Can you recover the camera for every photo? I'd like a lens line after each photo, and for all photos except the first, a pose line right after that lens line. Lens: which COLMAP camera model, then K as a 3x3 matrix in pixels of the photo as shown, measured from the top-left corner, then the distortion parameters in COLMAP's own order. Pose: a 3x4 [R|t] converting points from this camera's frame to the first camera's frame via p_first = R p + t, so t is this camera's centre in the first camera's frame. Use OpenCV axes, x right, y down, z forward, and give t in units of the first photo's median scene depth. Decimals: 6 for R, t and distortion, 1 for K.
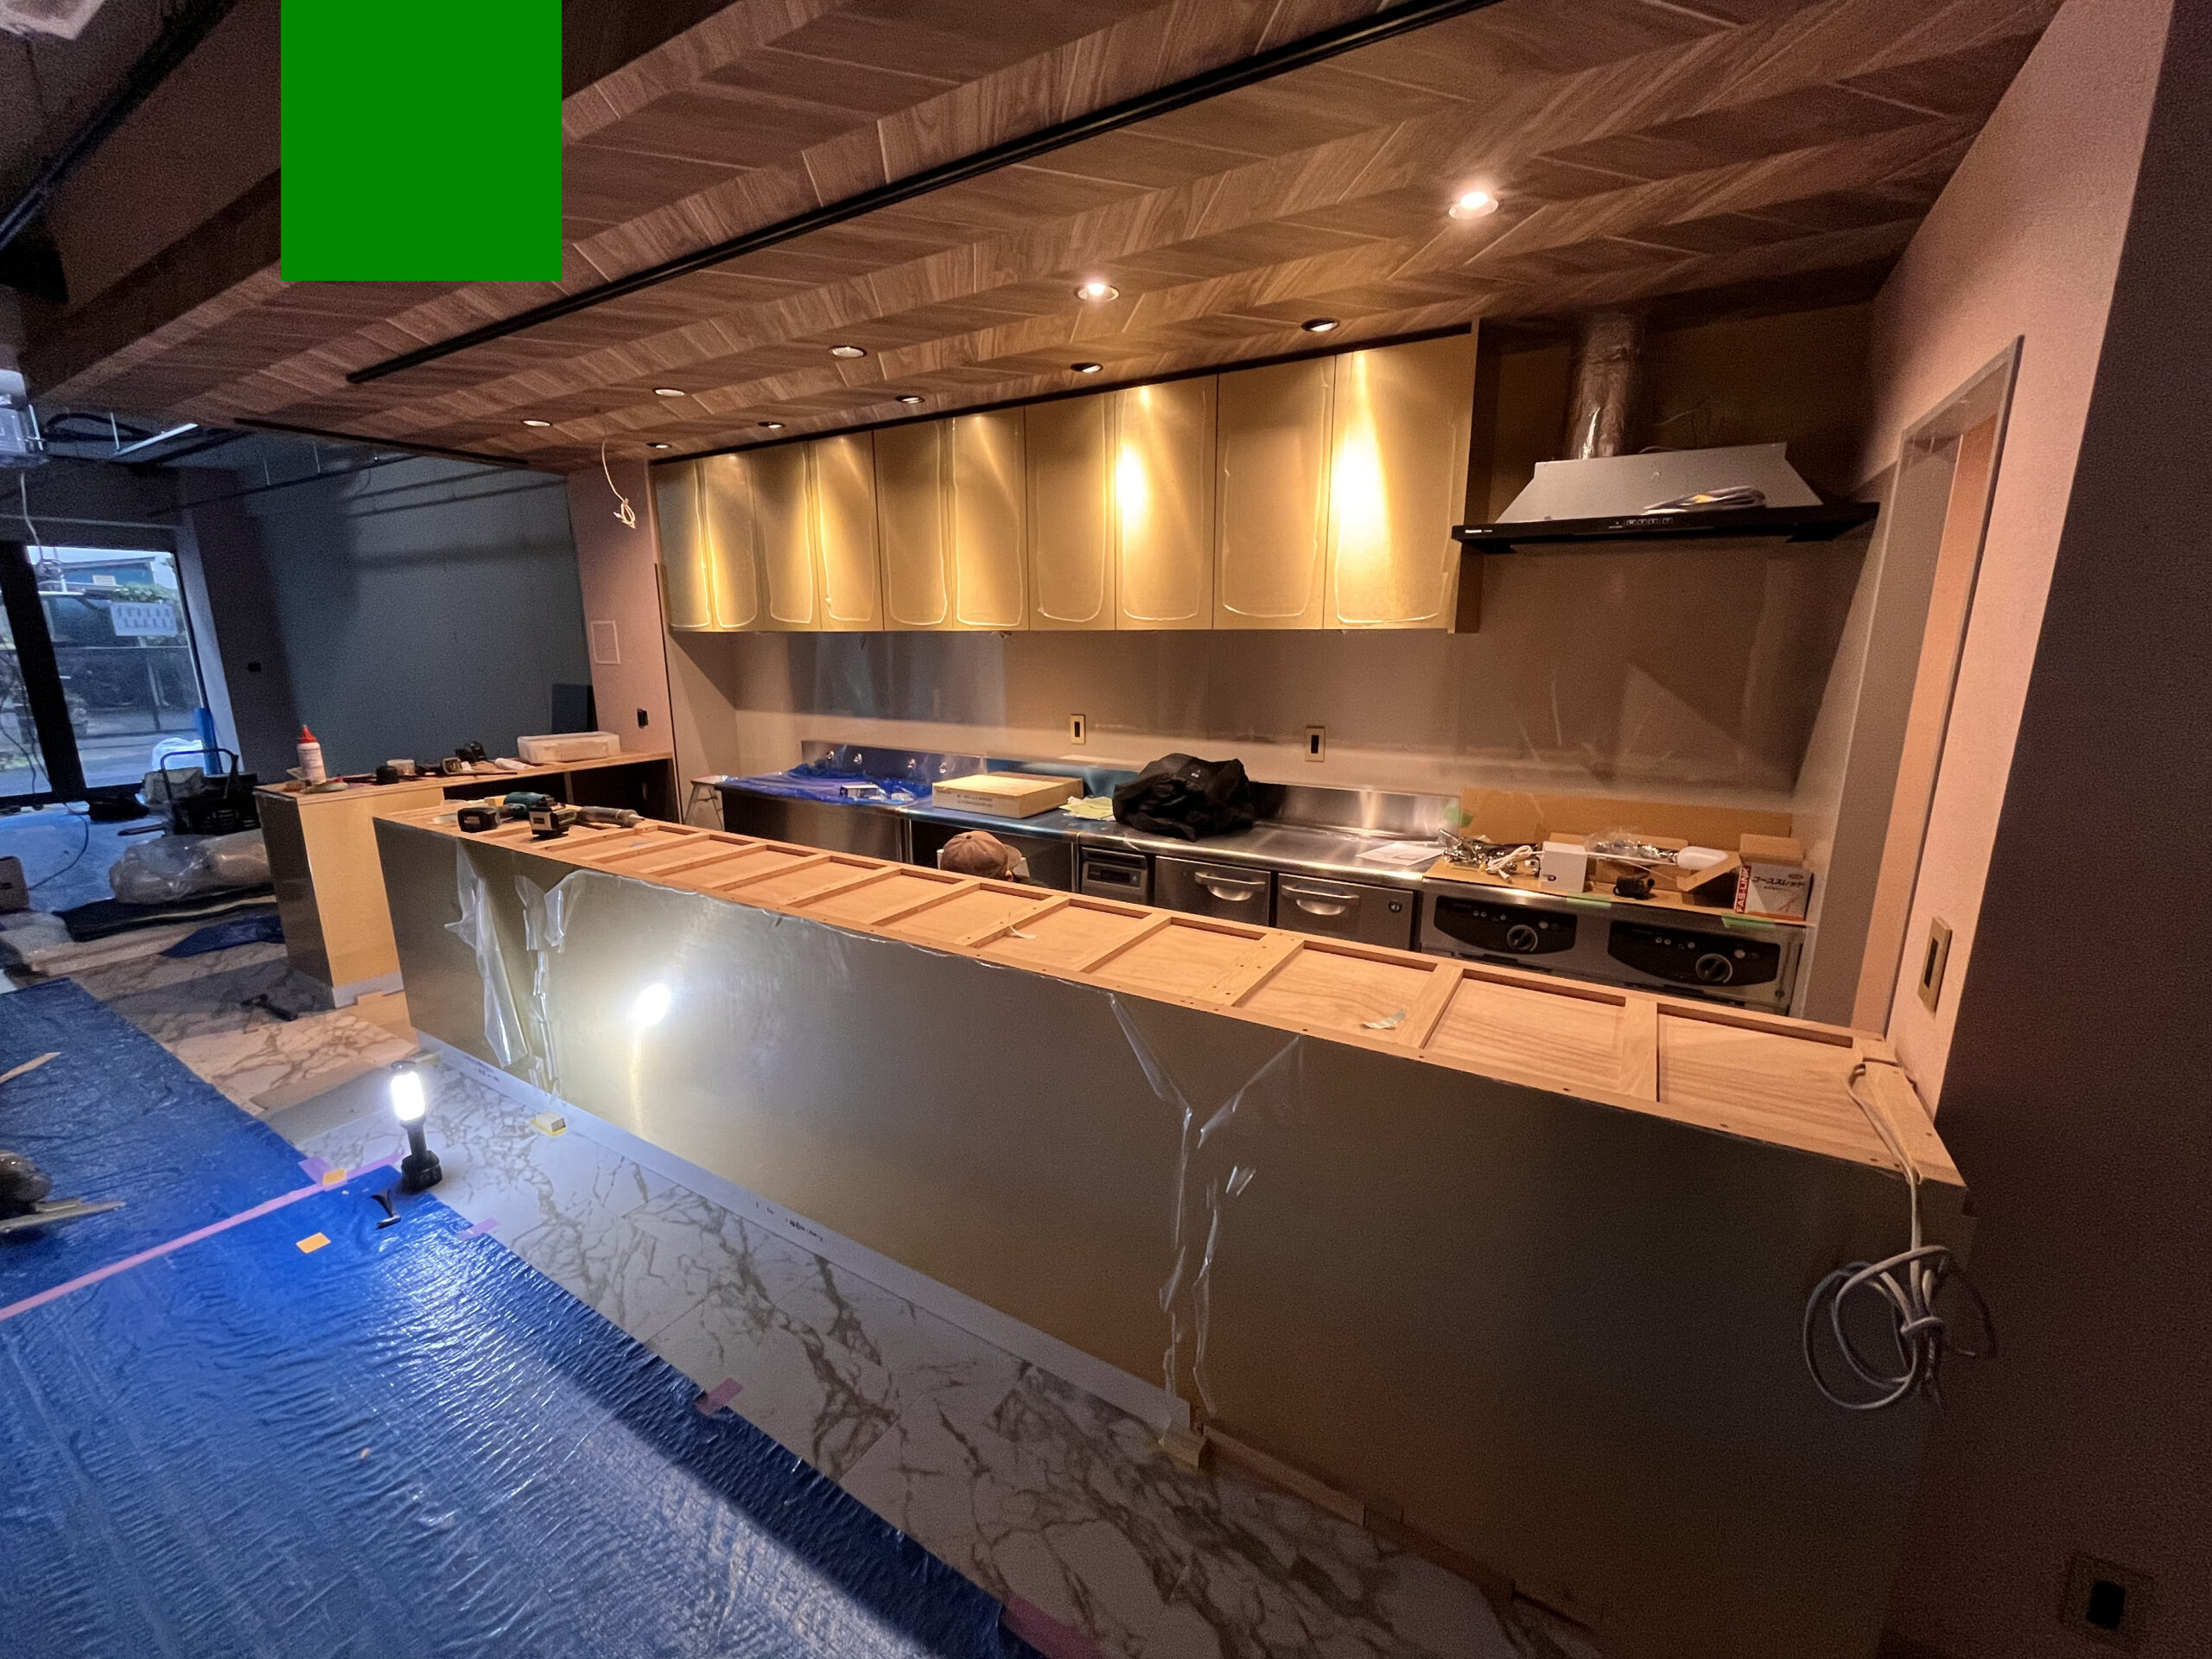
lens RADIAL K [[887.6, 0, 1099.5], [0, 887.6, 823.4], [0, 0, 1]] dist [-0.004595, -0.000029]
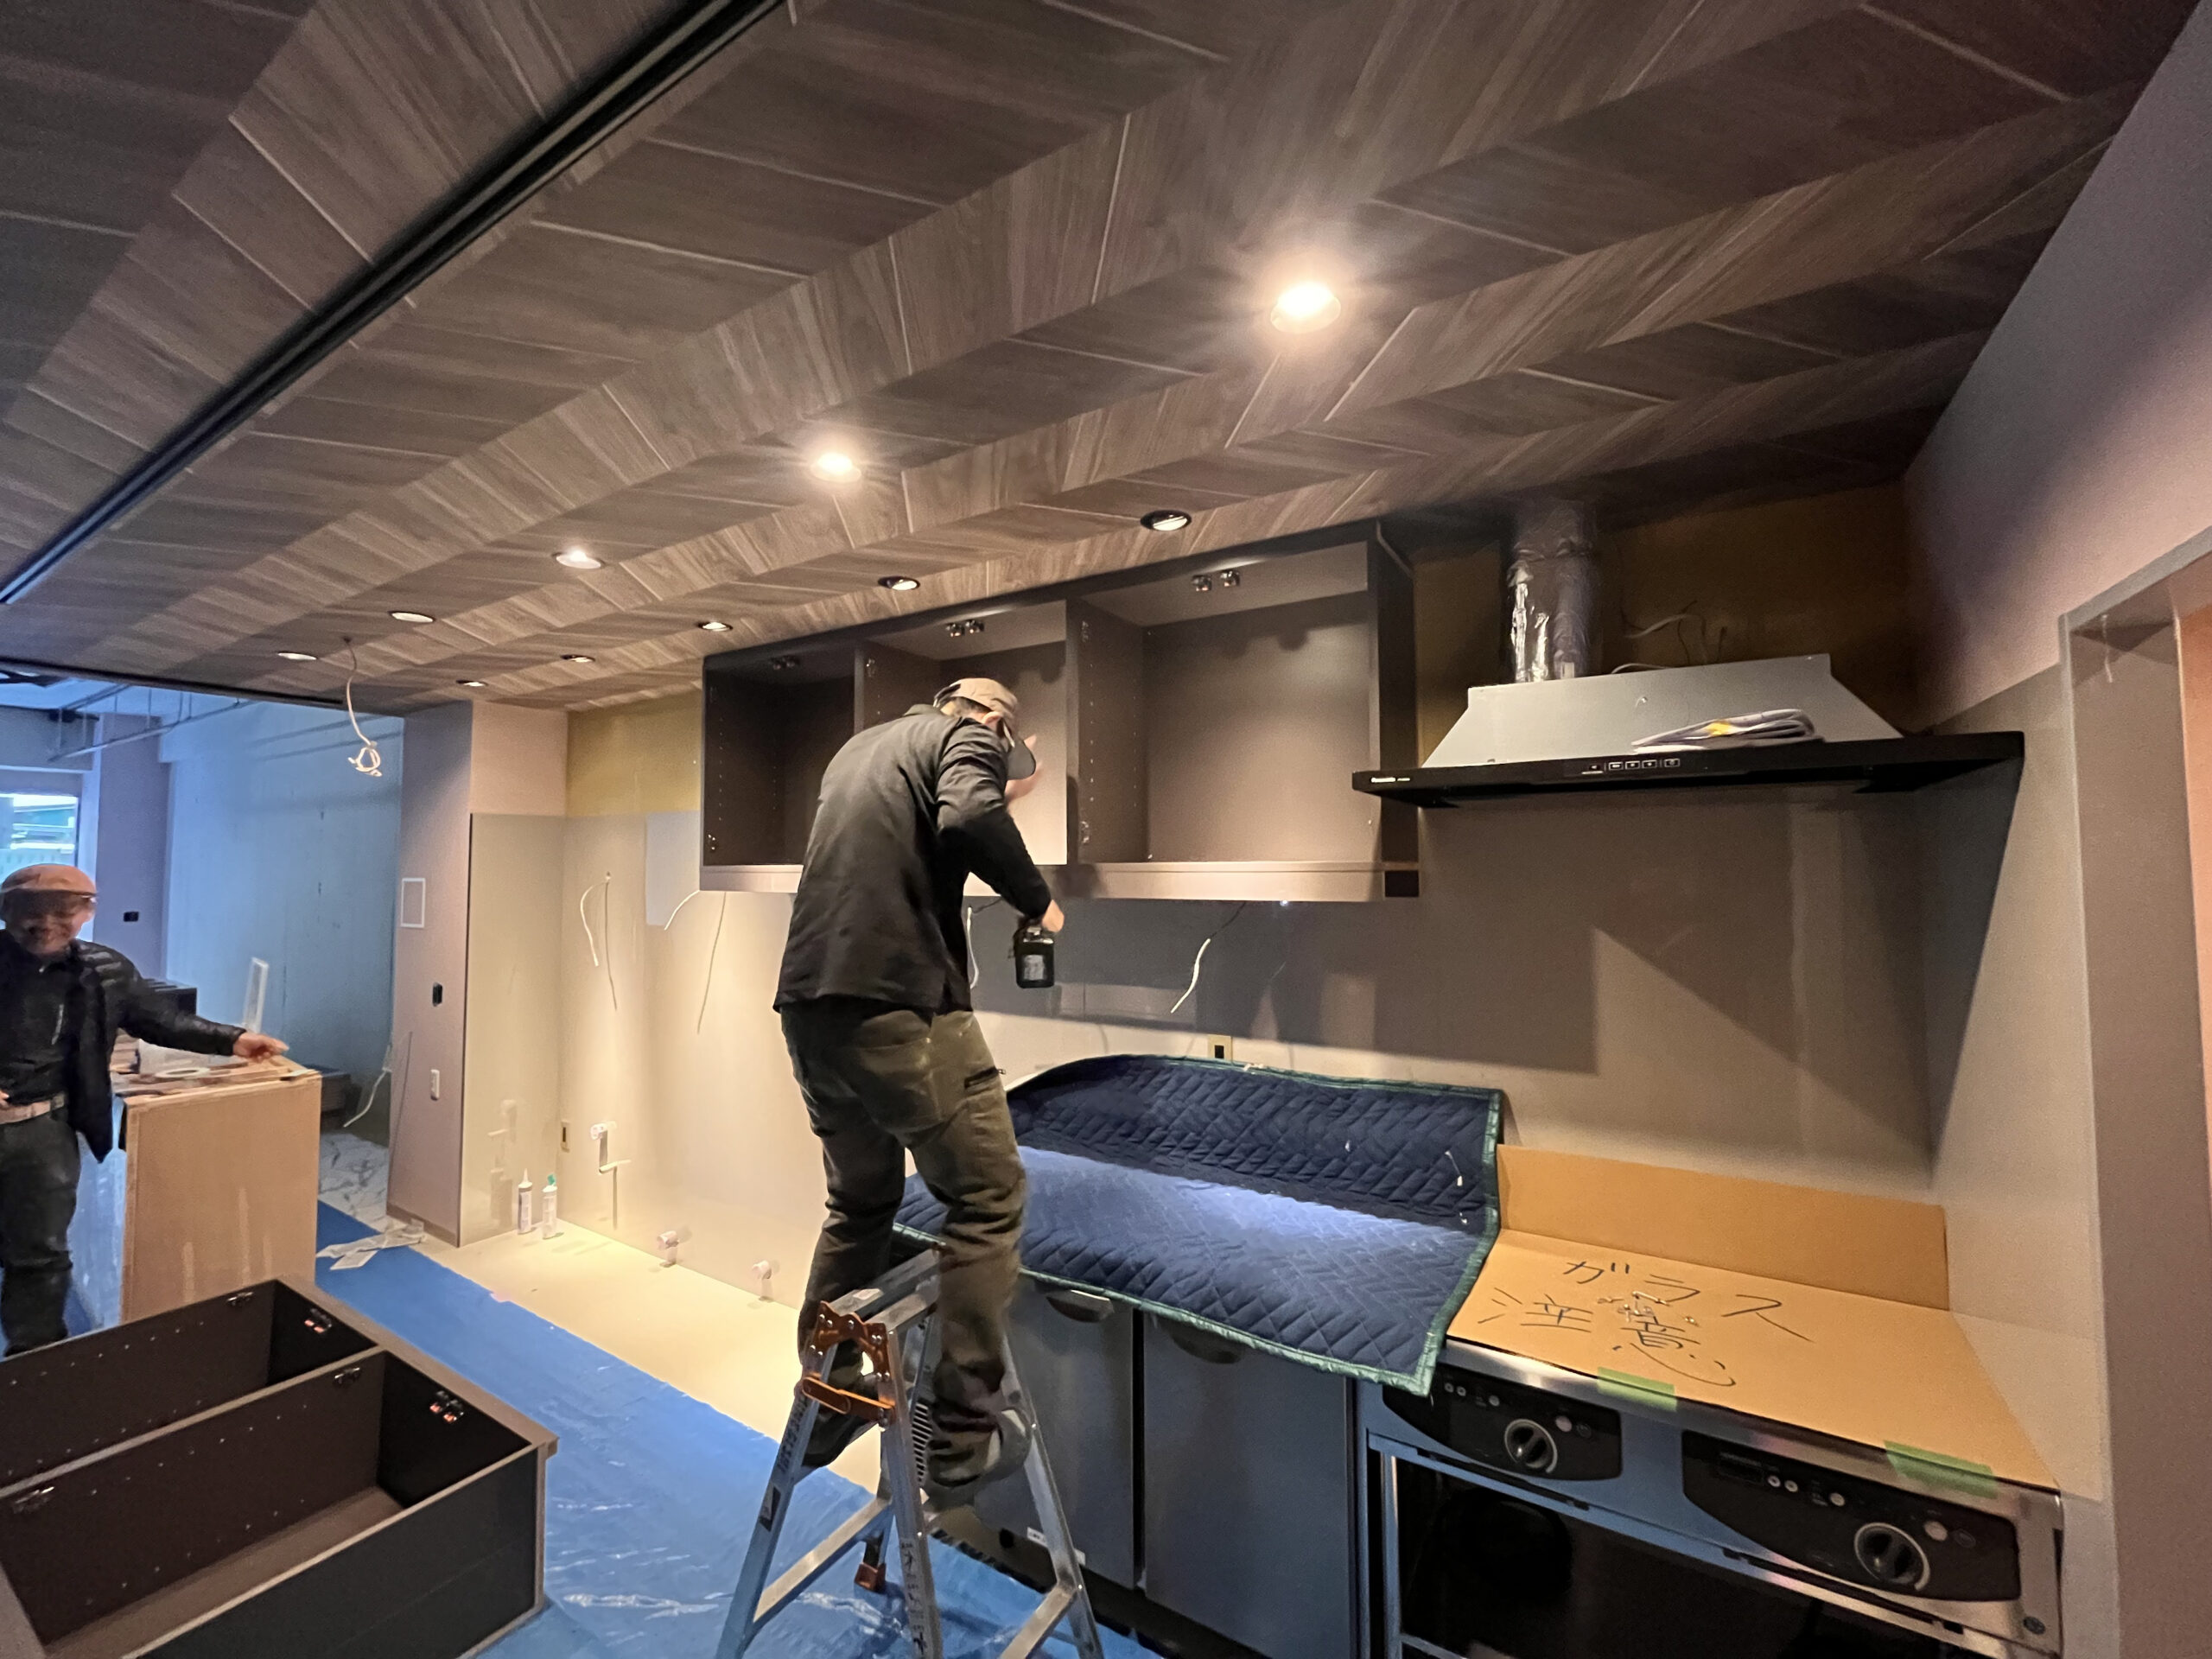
lens RADIAL K [[887.6, 0, 1096.3], [0, 887.6, 830.1], [0, 0, 1]] dist [-0.004595, -0.000029]
pose [[0.999973, -0.000367, -0.007345, 0.213094], [-0.001518, 0.966959, -0.254929, -0.122006], [0.007196, 0.254933, 0.966932, 0.362877]]
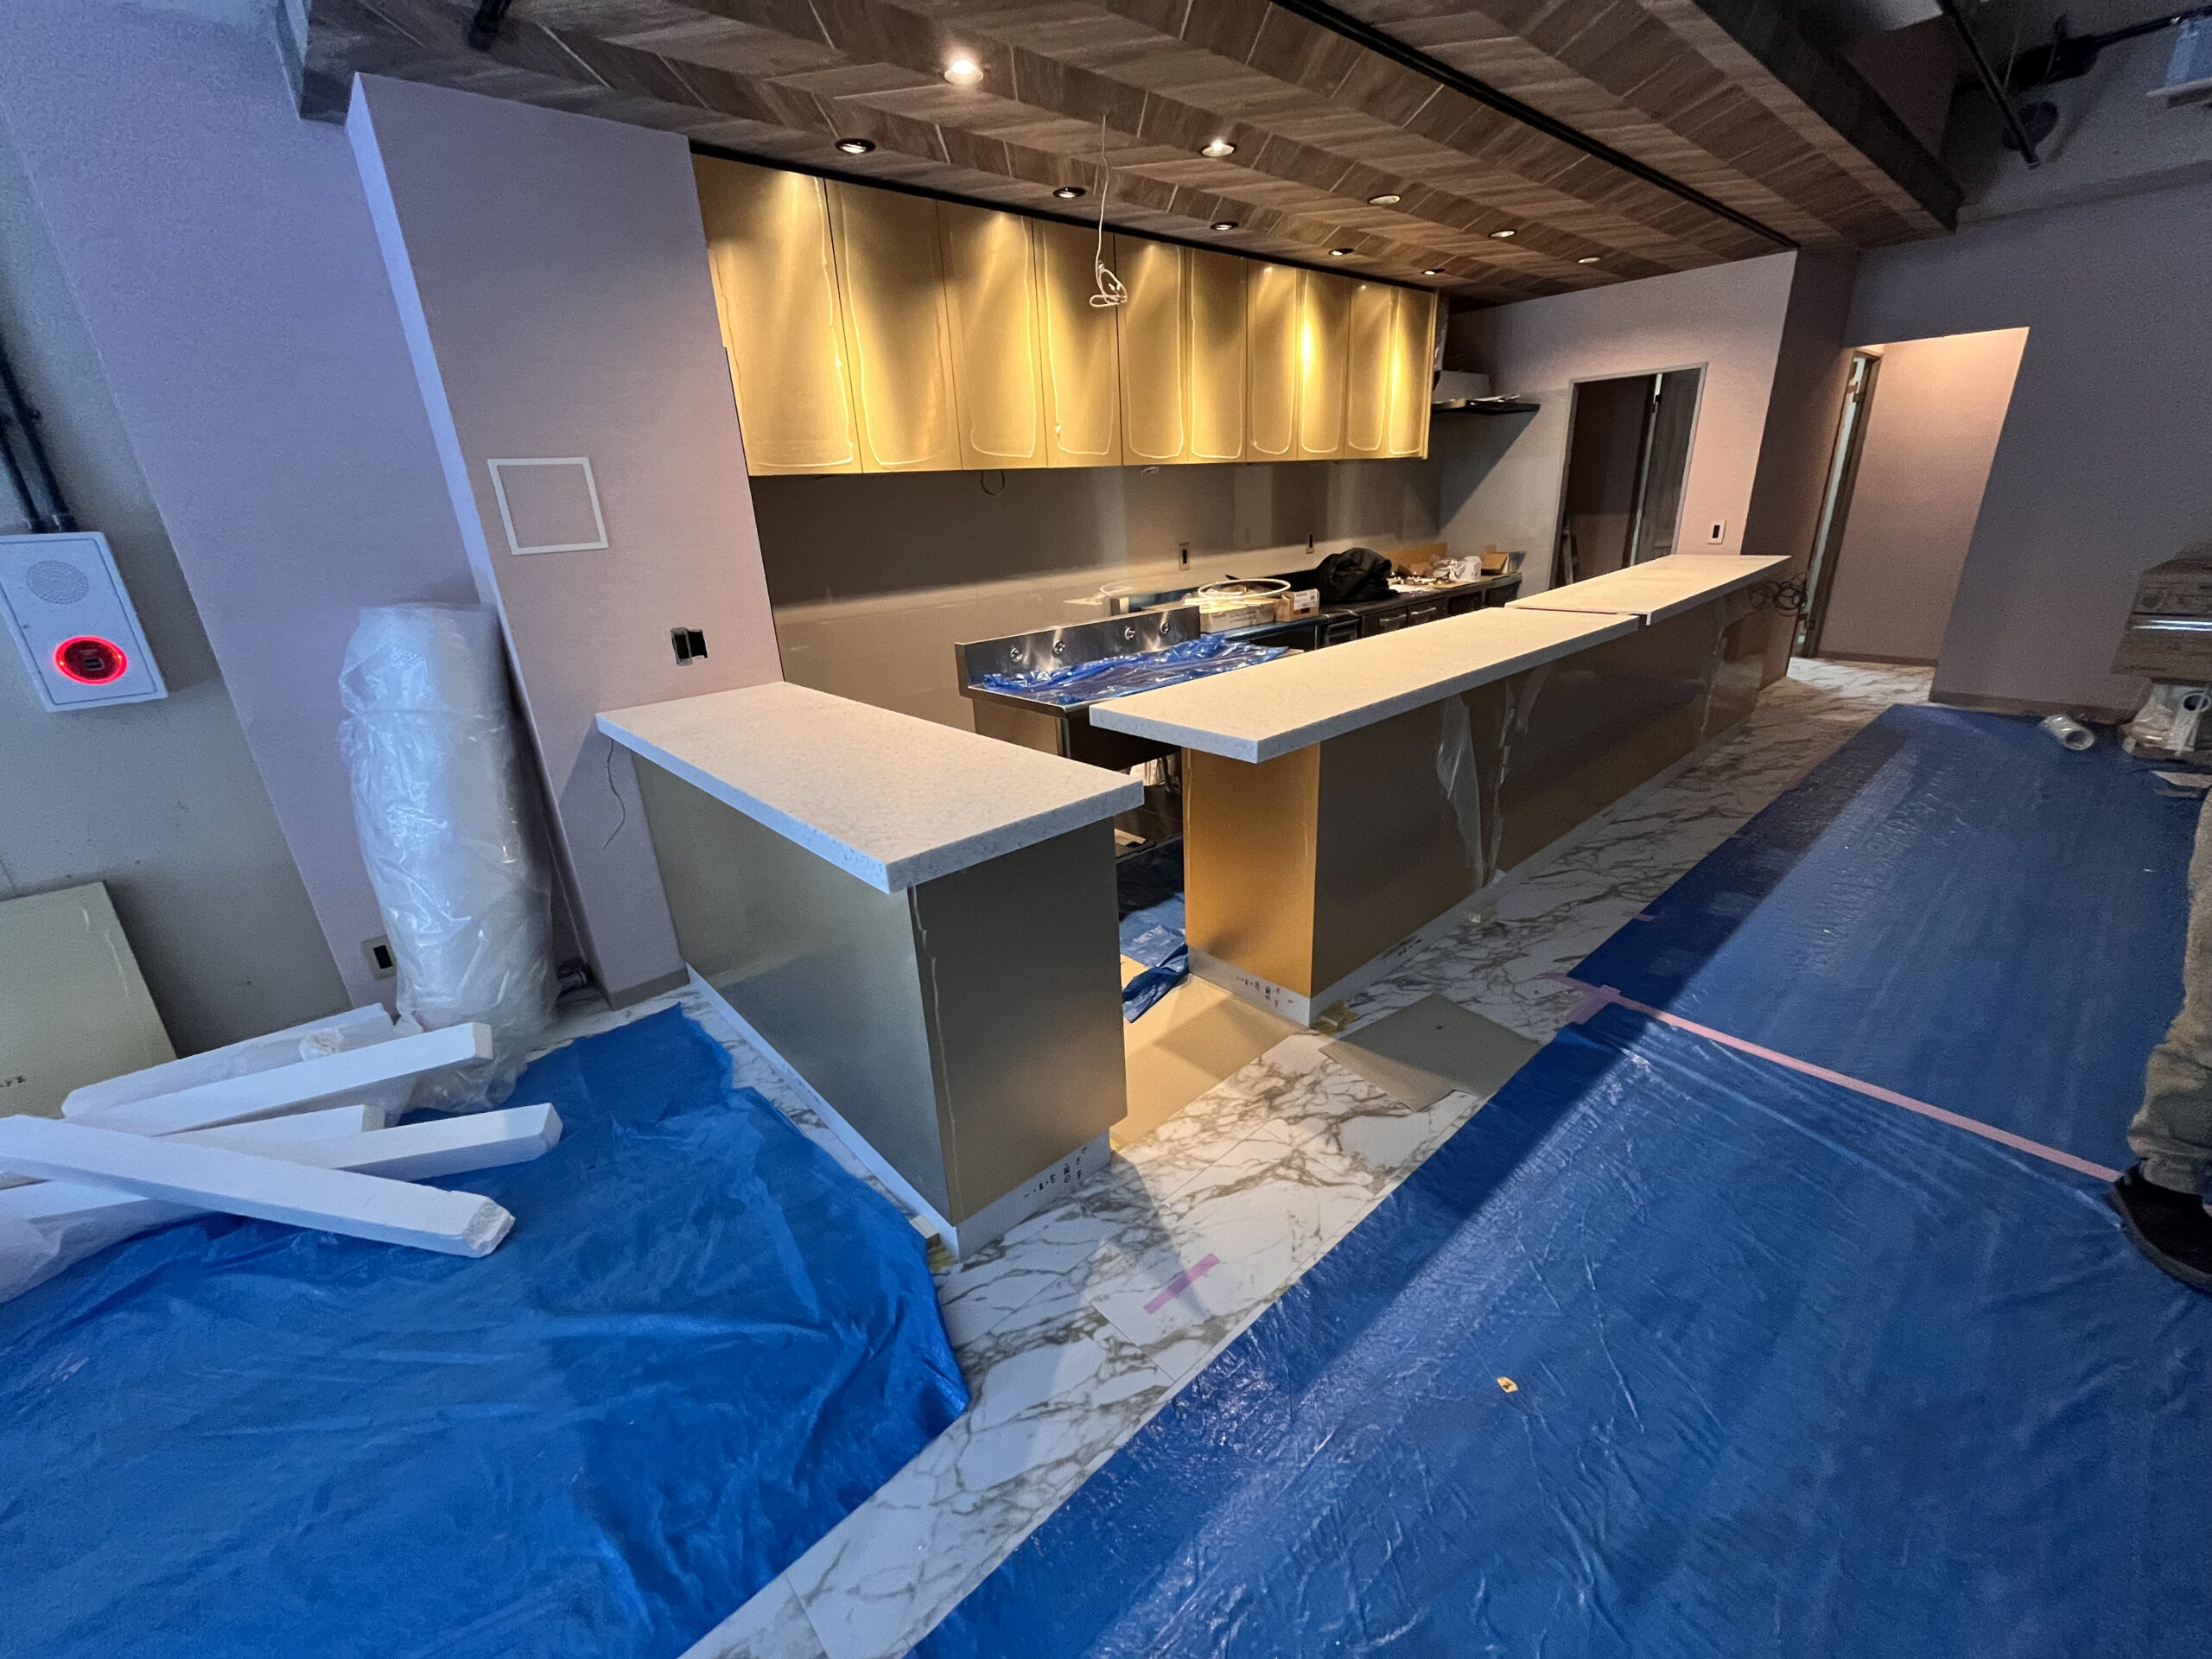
lens RADIAL K [[887.6, 0, 1096.6], [0, 887.6, 840.0], [0, 0, 1]] dist [-0.004595, -0.000029]
pose [[0.290147, -0.360734, 0.886389, -1.691511], [0.244178, 0.923482, 0.295901, -0.187740], [-0.925306, 0.130582, 0.356029, 1.035010]]
